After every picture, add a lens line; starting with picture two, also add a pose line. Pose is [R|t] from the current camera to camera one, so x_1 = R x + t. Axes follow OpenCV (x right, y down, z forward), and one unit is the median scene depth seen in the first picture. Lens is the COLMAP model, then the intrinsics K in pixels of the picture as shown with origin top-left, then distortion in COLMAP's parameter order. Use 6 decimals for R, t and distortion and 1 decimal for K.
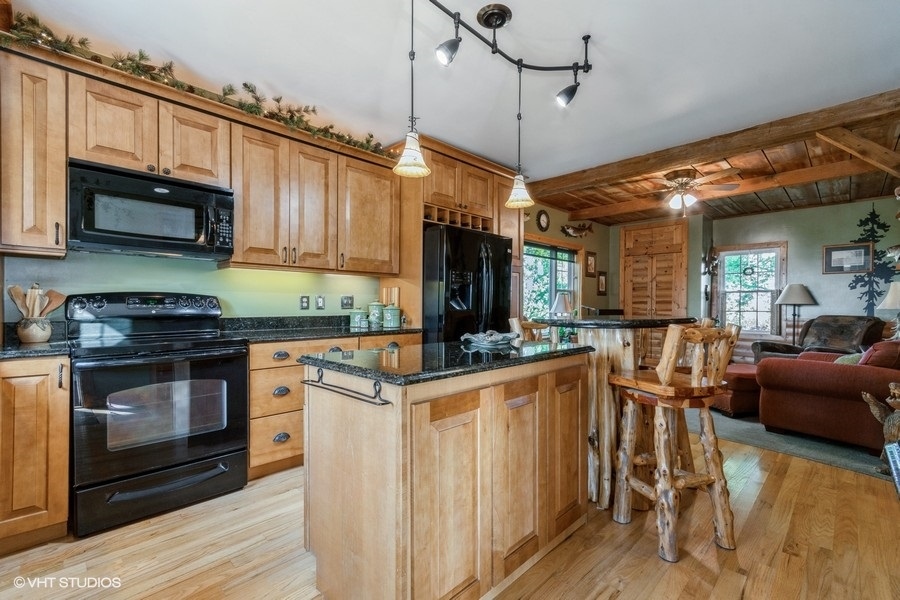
lens RADIAL K [[397.7, 0, 447.2], [0, 397.7, 309.6], [0, 0, 1]] dist [0.012948, -0.001652]
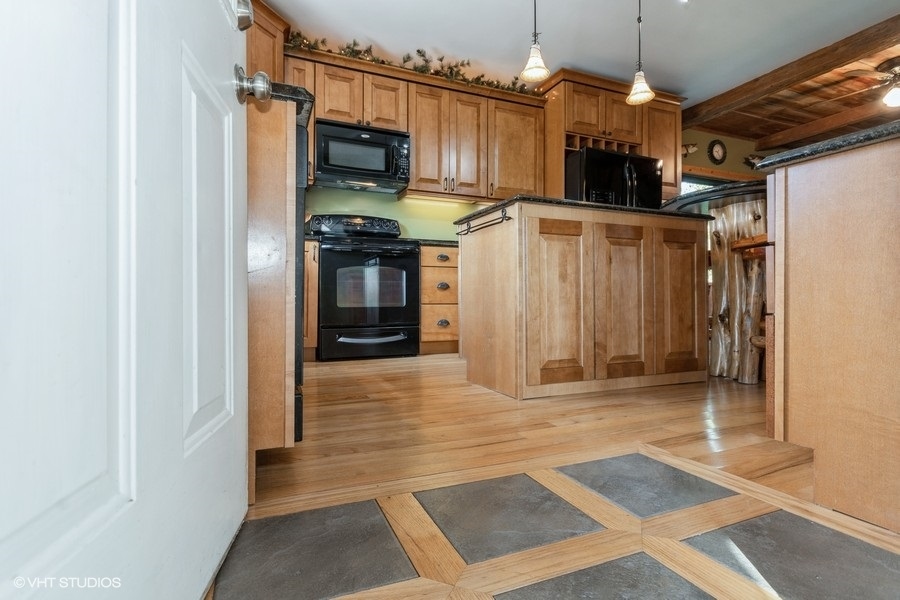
lens RADIAL K [[442.5, 0, 448.3], [0, 442.5, 301.5], [0, 0, 1]] dist [0.015590, -0.005794]
pose [[0.928168, -0.004862, -0.372129, 0.100094], [-0.000530, 0.999896, -0.014387, 0.226727], [0.372161, 0.013550, 0.928069, -0.244480]]
